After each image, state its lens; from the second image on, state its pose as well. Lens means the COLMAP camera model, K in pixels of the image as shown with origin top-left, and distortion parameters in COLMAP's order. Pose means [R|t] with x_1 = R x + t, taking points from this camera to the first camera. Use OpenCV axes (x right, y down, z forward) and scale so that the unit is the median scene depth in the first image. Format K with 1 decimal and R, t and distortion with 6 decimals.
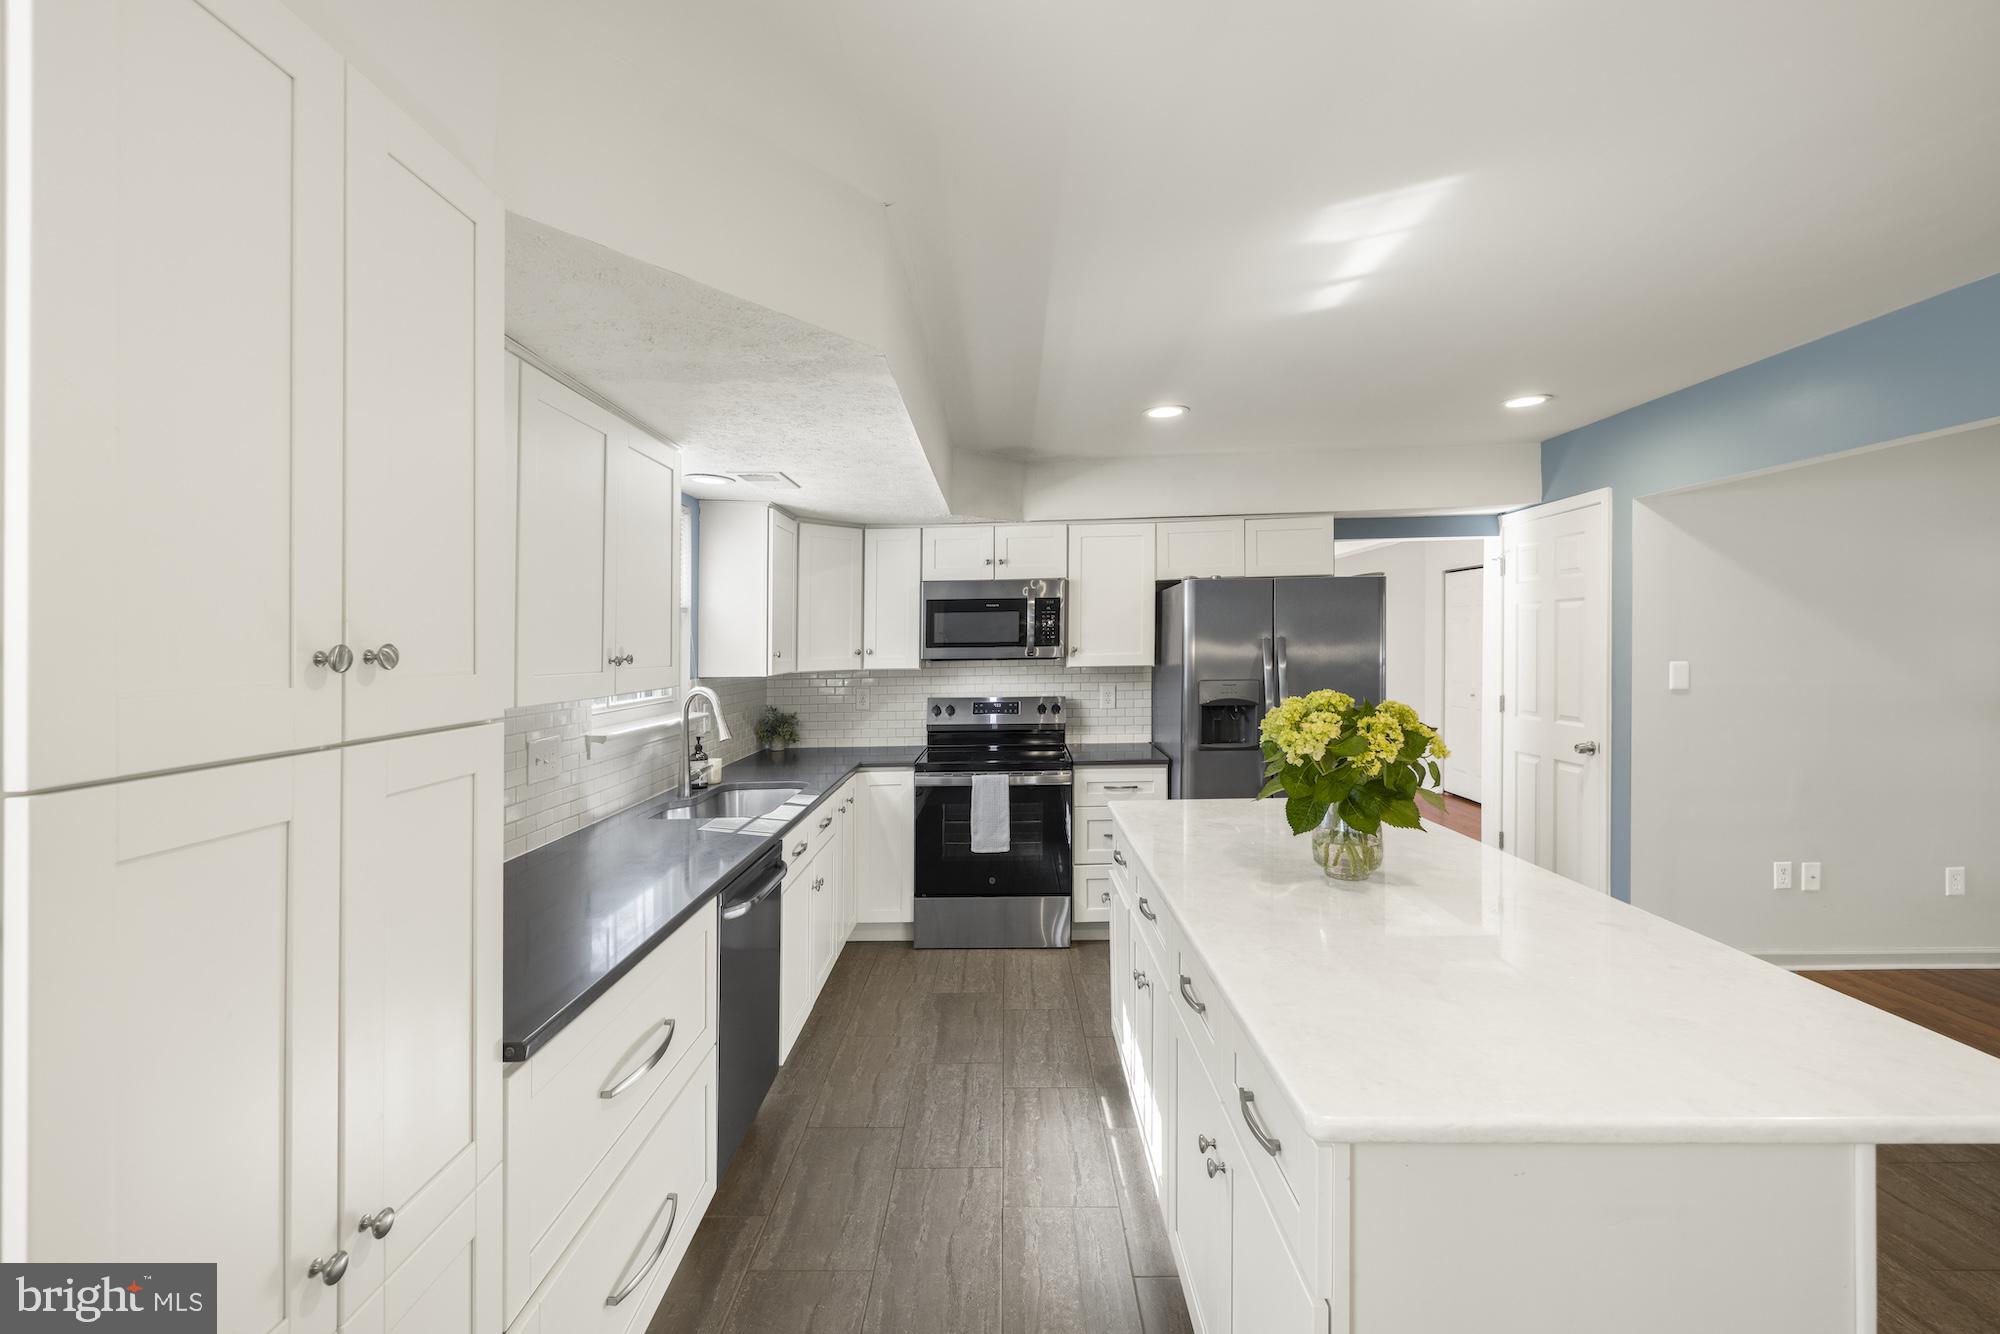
lens RADIAL K [[853.7, 0, 983.2], [0, 853.7, 636.5], [0, 0, 1]] dist [0.010051, -0.000989]
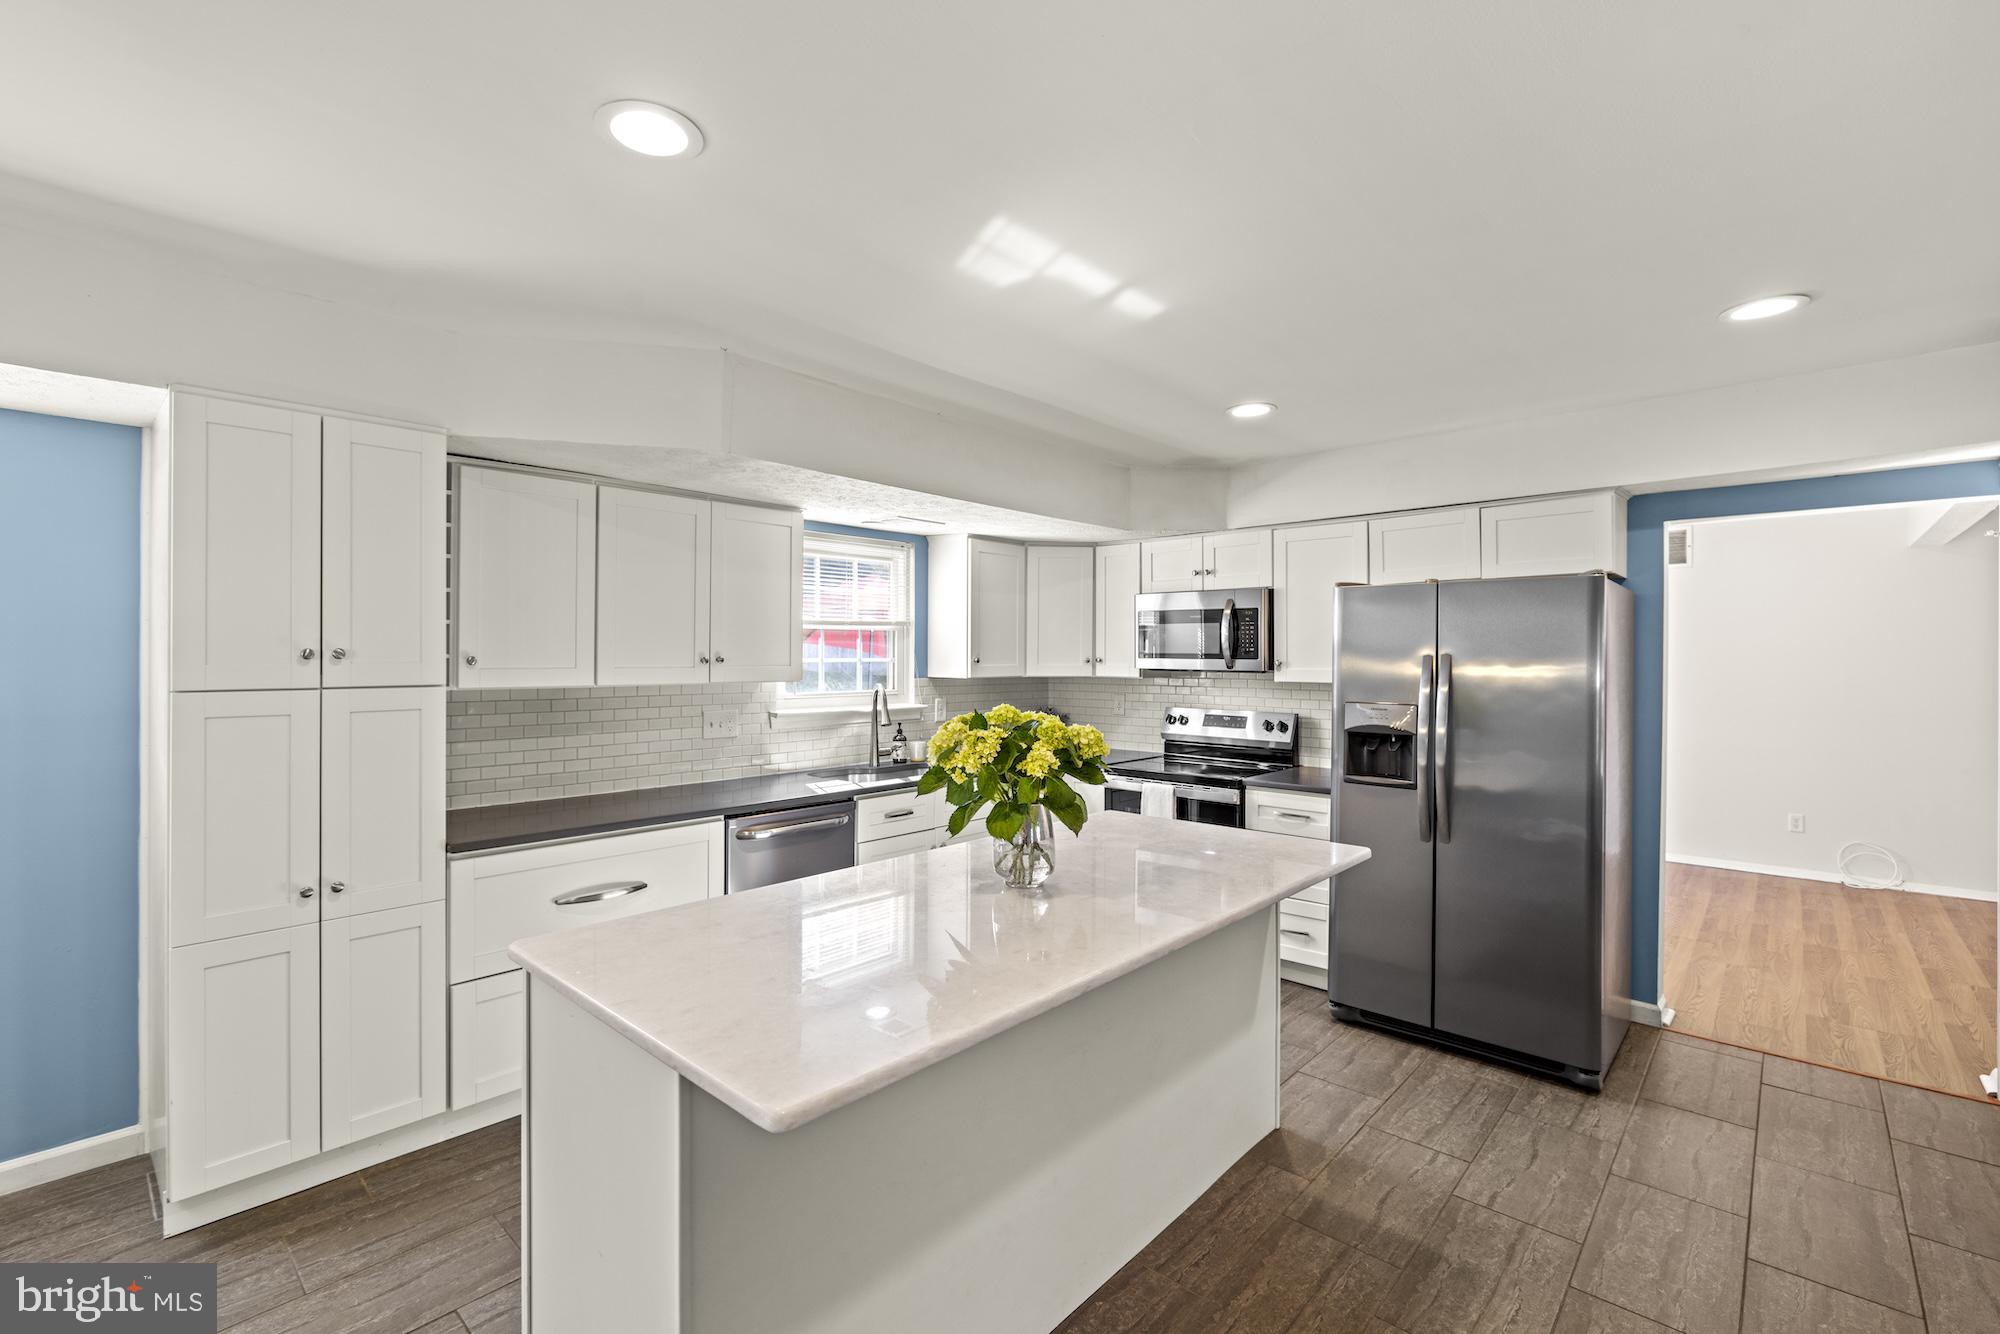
lens RADIAL K [[879.4, 0, 1002.1], [0, 879.4, 637.8], [0, 0, 1]] dist [-0.004628, 0.000994]
pose [[0.761835, 0.008605, -0.647714, 0.503315], [-0.011883, 0.999929, -0.000693, -0.008300], [0.647662, 0.008225, 0.761883, 0.075264]]
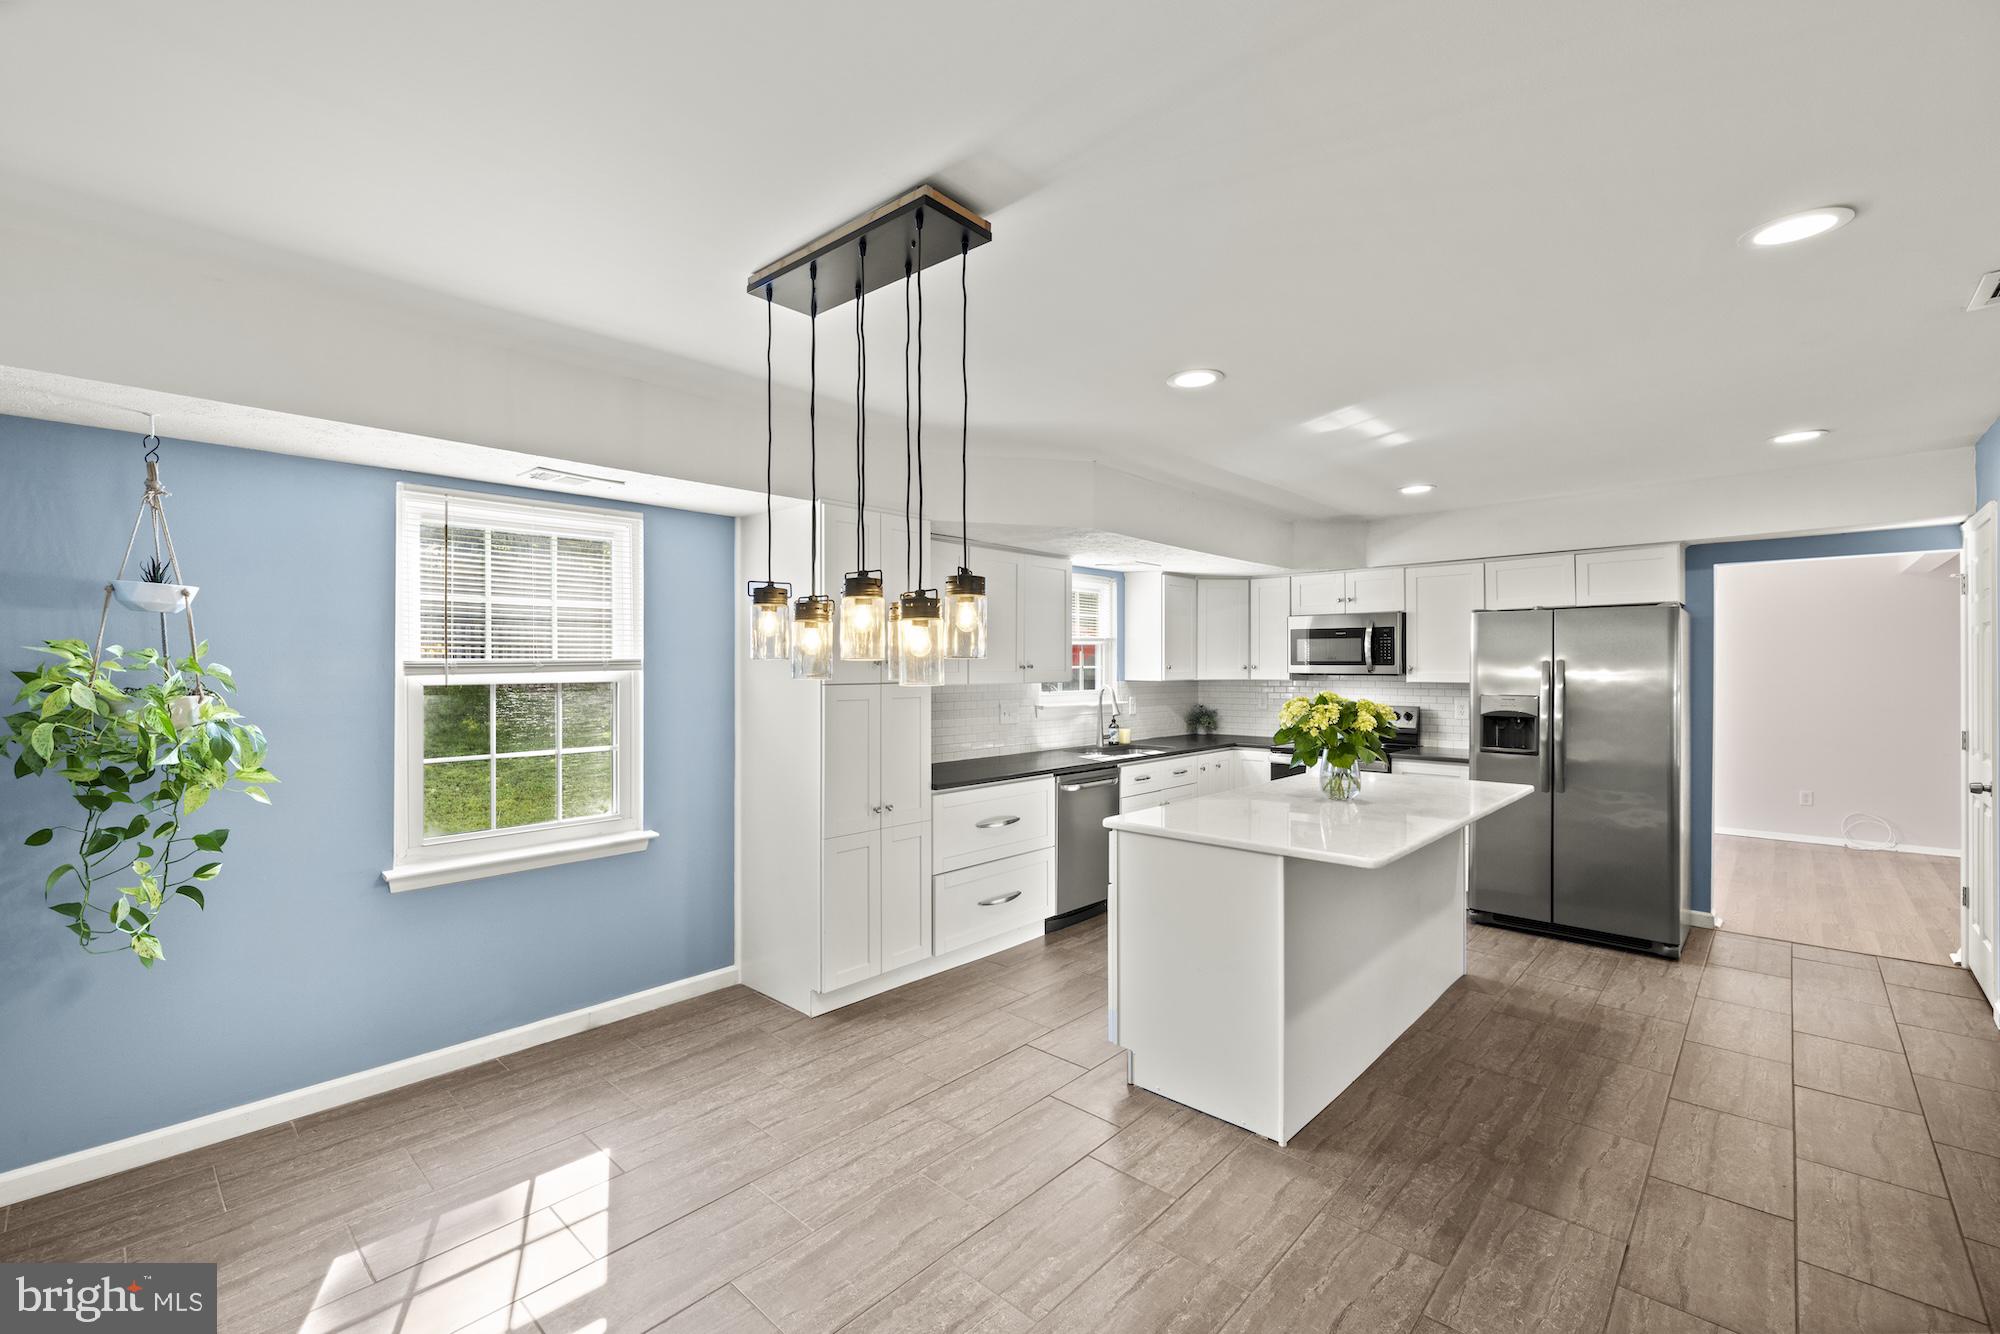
lens RADIAL K [[853.7, 0, 988.5], [0, 853.7, 649.7], [0, 0, 1]] dist [0.010051, -0.000989]
pose [[0.752468, 0.005675, -0.658605, 0.470455], [-0.007943, 0.999968, -0.000459, -0.006347], [0.658581, 0.005576, 0.752489, -0.347332]]
